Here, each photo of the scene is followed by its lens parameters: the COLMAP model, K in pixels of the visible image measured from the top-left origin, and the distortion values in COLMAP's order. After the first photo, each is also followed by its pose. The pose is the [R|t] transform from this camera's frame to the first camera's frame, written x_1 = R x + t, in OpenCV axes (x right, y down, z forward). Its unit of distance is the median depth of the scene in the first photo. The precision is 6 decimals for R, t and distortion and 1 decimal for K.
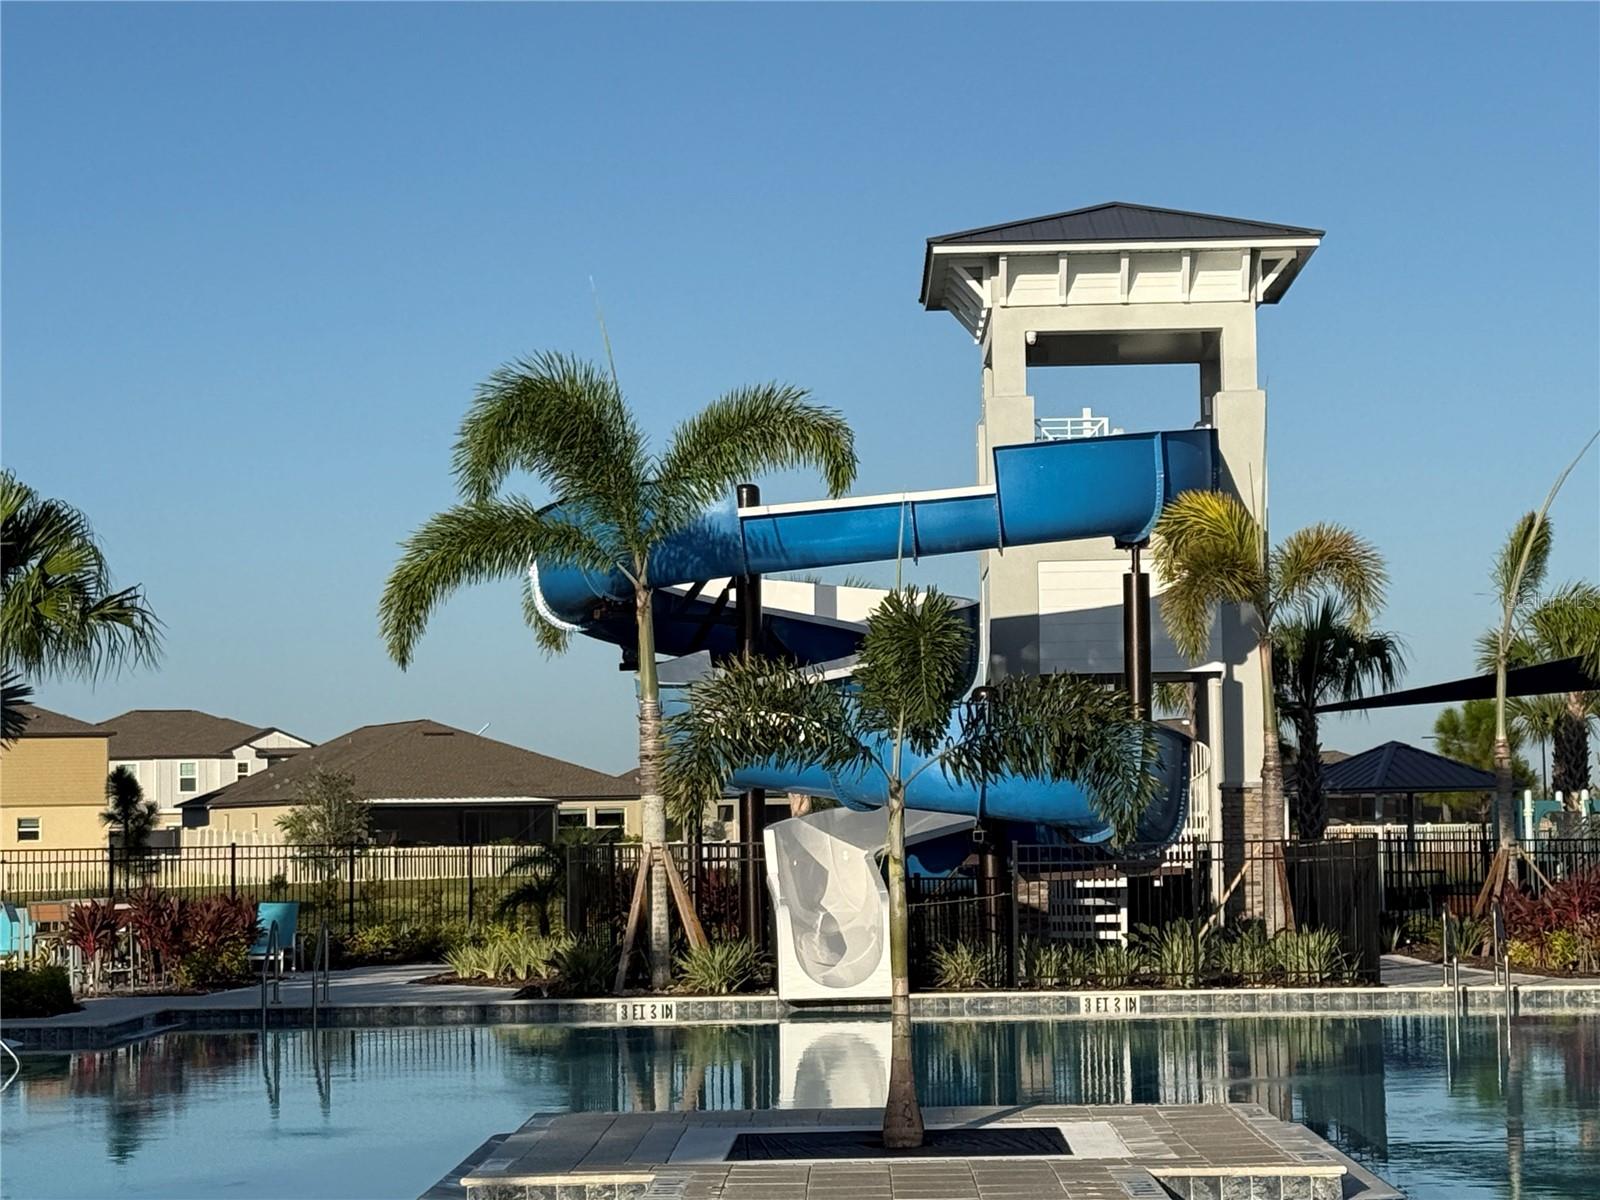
lens RADIAL K [[3820.2, 0, 800.8], [0, 3820.2, 604.2], [0, 0, 1]] dist [0.084445, 0.000000]
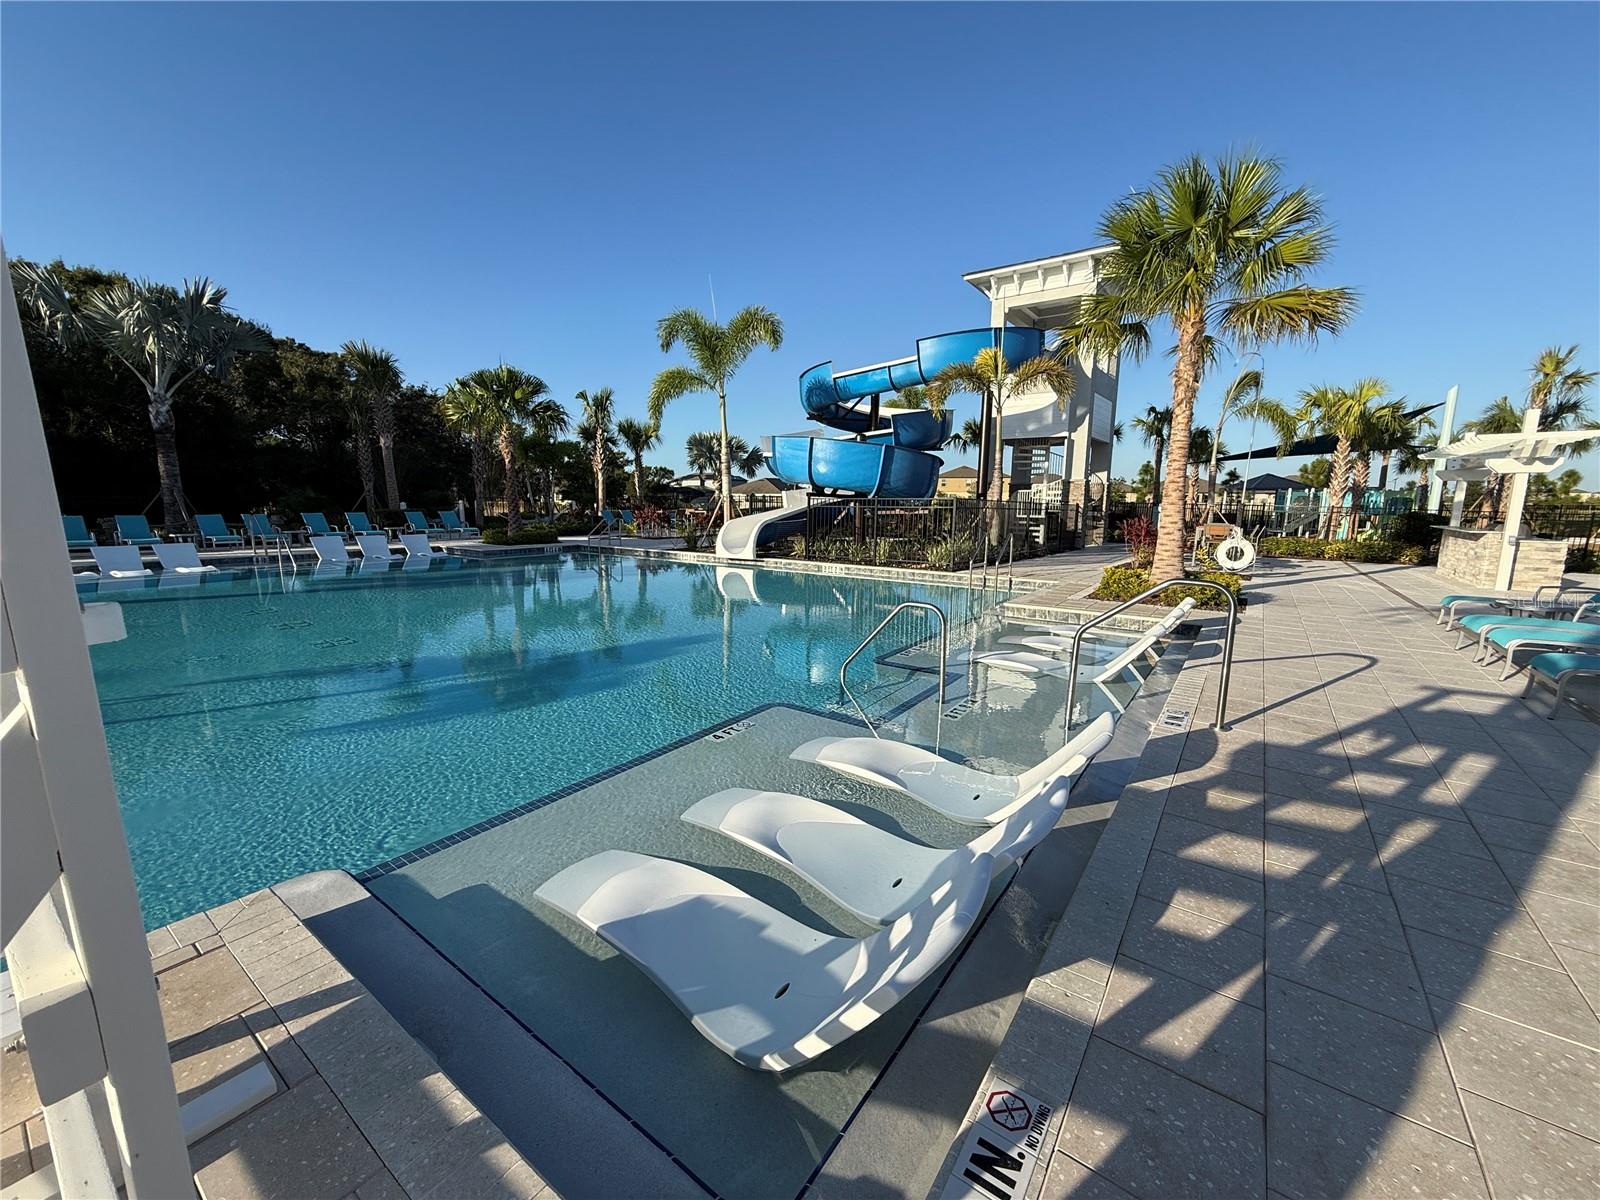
lens RADIAL K [[634.9, 0, 797.1], [0, 634.9, 597.4], [0, 0, 1]] dist [-0.000487, -0.000214]
pose [[0.821692, 0.110373, -0.559142, 0.269765], [0.012184, 0.977442, 0.210851, 0.040267], [0.569801, -0.180067, 0.801812, 0.669773]]
